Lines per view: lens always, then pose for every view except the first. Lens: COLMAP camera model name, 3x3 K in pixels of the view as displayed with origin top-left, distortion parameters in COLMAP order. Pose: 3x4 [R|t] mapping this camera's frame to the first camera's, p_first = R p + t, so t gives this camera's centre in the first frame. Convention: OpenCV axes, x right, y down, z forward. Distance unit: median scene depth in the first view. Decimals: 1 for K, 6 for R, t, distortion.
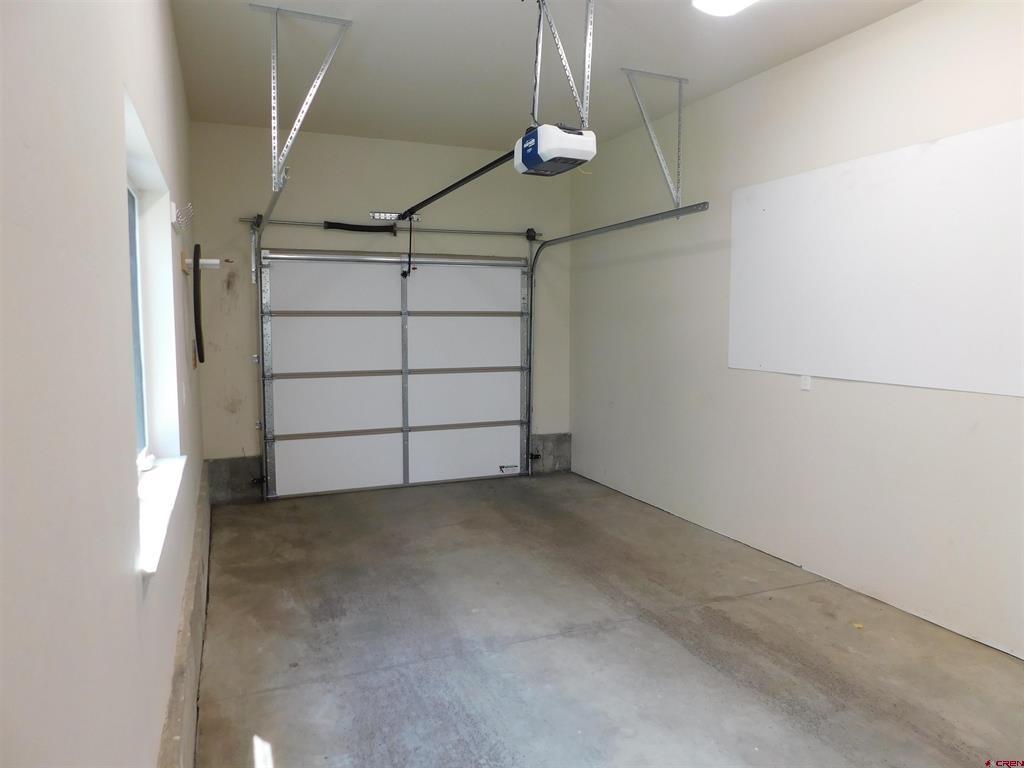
lens RADIAL K [[678.6, 0, 512.0], [0, 678.6, 380.9], [0, 0, 1]] dist [-0.067573, 0.055016]
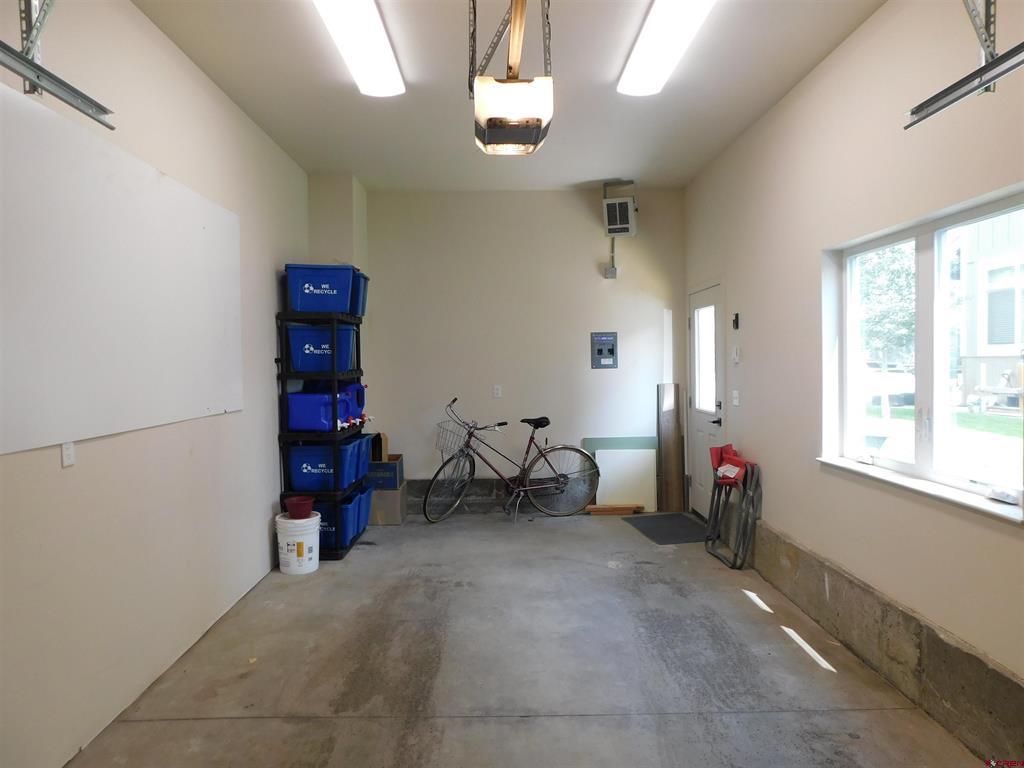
lens RADIAL K [[678.6, 0, 516.0], [0, 678.6, 382.7], [0, 0, 1]] dist [-0.067573, 0.055016]
pose [[-0.929666, -0.003213, 0.368390, -0.195258], [0.042673, 0.992292, 0.116345, -0.131552], [-0.365925, 0.123882, -0.922362, 1.597172]]
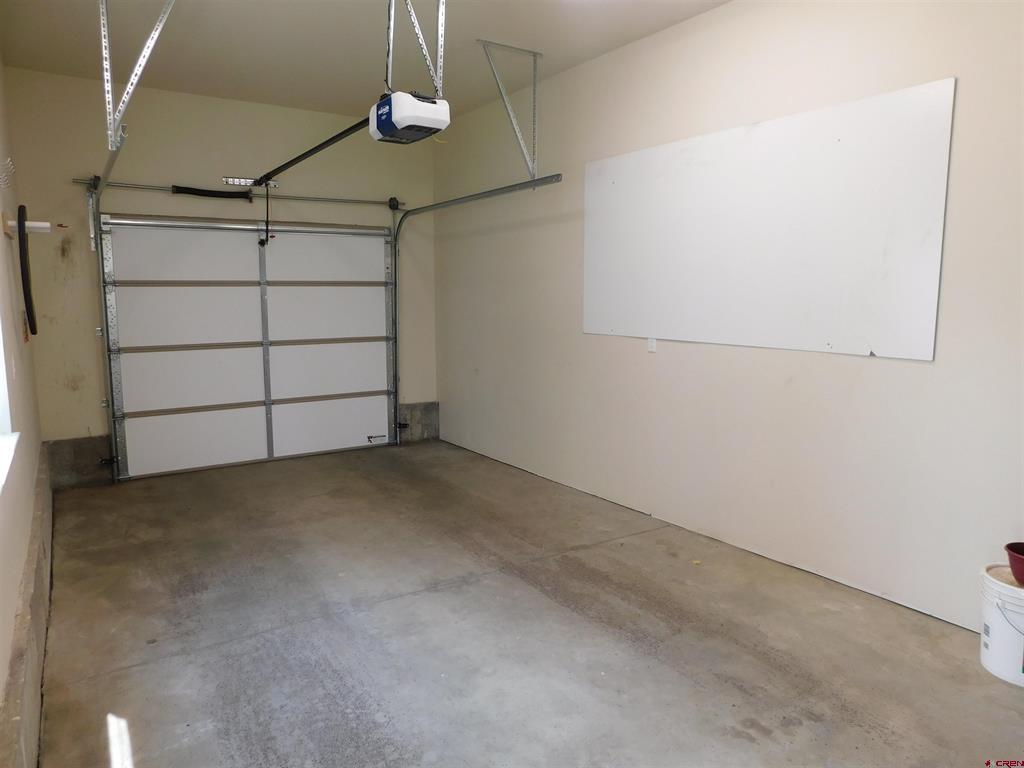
lens RADIAL K [[678.6, 0, 513.1], [0, 678.6, 379.8], [0, 0, 1]] dist [-0.067573, 0.055016]
pose [[0.982329, -0.026138, 0.185330, 0.017946], [0.019164, 0.999043, 0.039320, 0.013089], [-0.186180, -0.035074, 0.981889, -0.031549]]
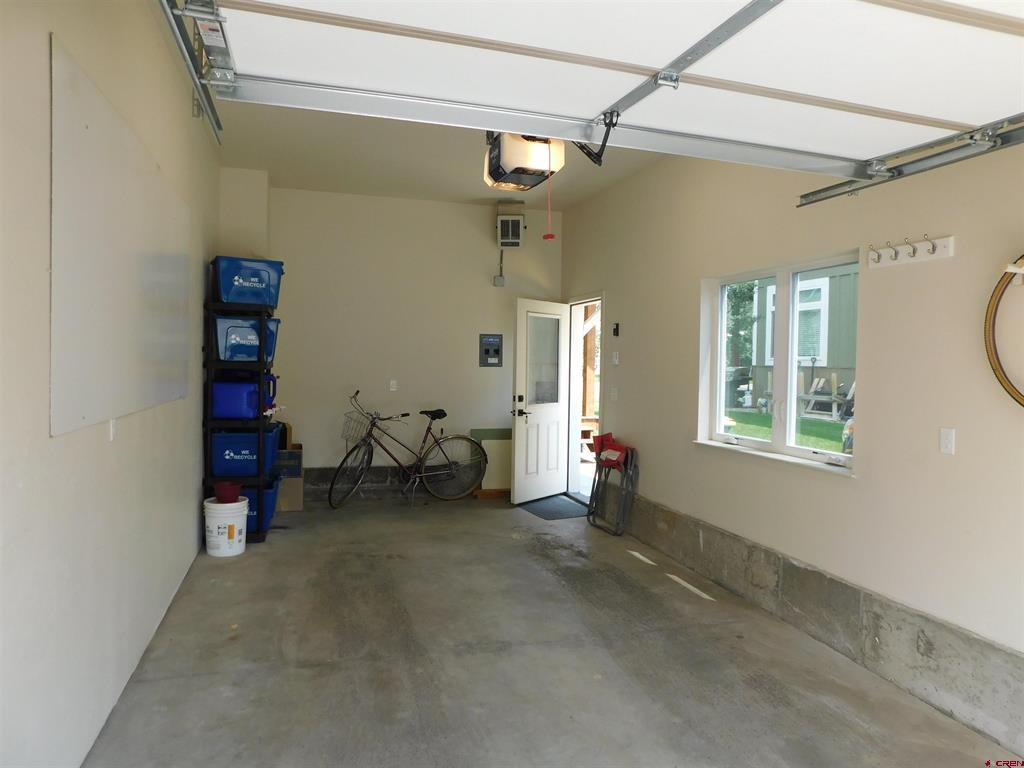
lens RADIAL K [[678.6, 0, 518.5], [0, 678.6, 381.1], [0, 0, 1]] dist [-0.067573, 0.055016]
pose [[-0.994754, -0.024669, 0.099277, -0.030026], [-0.012843, 0.992925, 0.118047, -0.144951], [-0.101487, 0.116153, -0.988033, 1.824935]]
